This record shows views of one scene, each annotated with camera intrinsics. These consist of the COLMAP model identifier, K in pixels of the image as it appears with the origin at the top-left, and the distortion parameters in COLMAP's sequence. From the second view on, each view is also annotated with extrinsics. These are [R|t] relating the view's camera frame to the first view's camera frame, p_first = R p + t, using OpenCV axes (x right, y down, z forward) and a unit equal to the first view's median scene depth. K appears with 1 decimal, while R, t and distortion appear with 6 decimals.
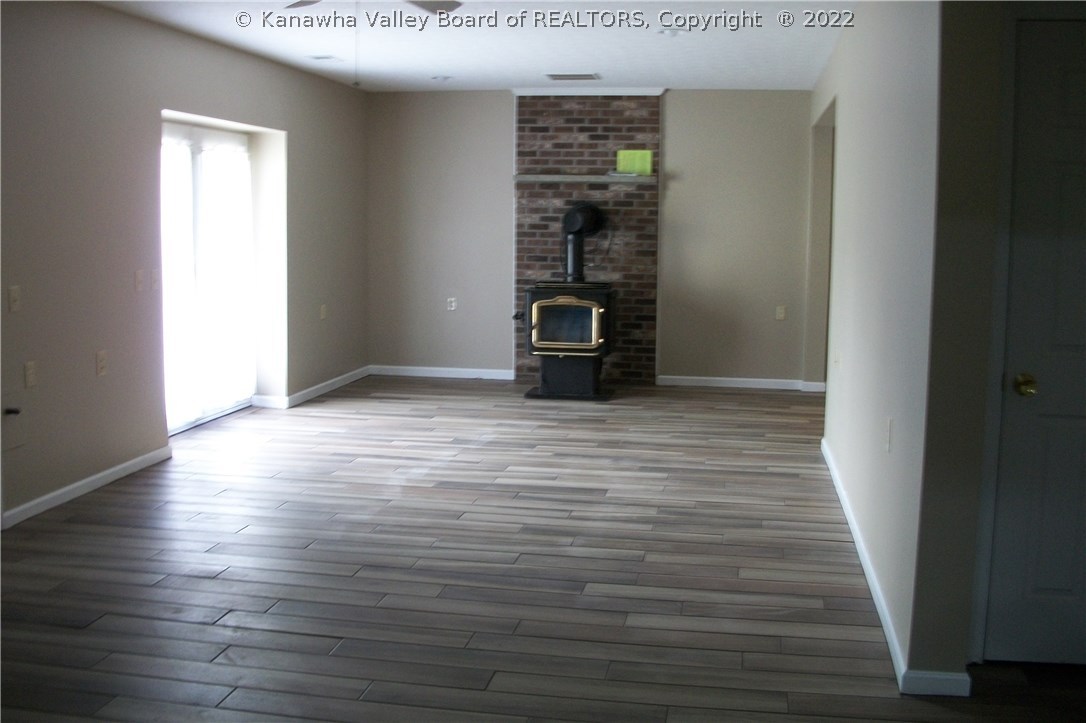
lens RADIAL K [[1134.7, 0, 570.6], [0, 1134.7, 360.1], [0, 0, 1]] dist [-0.224445, 0.233834]
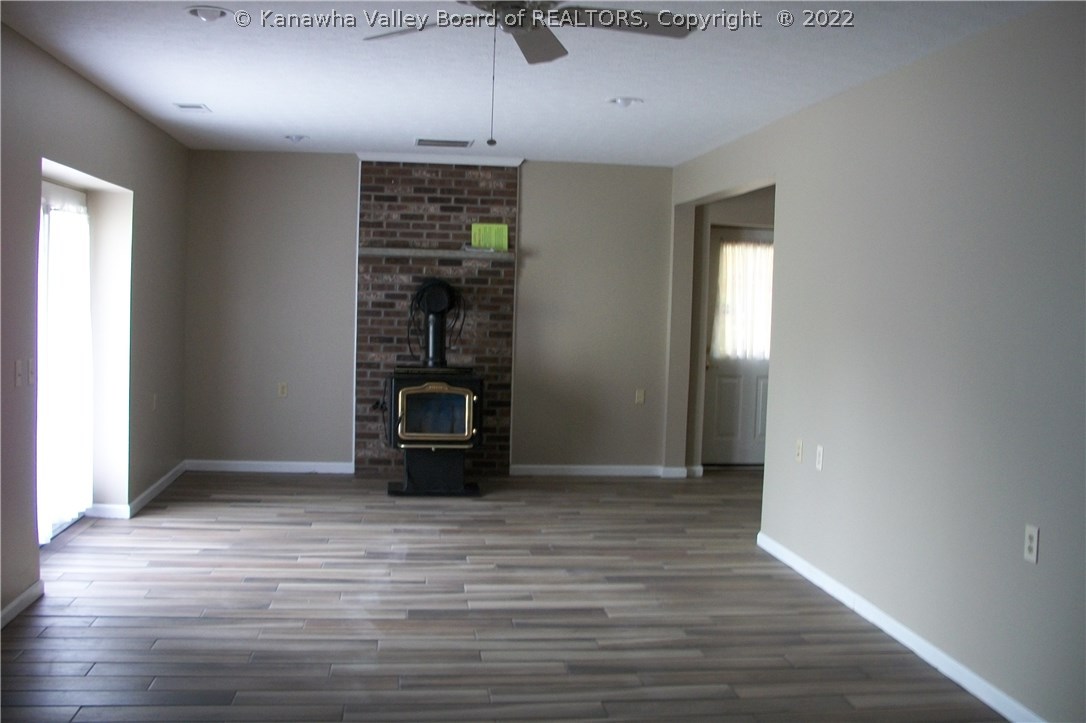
lens RADIAL K [[1134.7, 0, 570.6], [0, 1134.7, 360.1], [0, 0, 1]] dist [-0.224445, 0.233834]
pose [[0.955258, -0.002294, 0.295764, -0.156307], [0.019994, 0.998183, -0.056833, -0.019317], [-0.295096, 0.060204, 0.953569, 0.094044]]
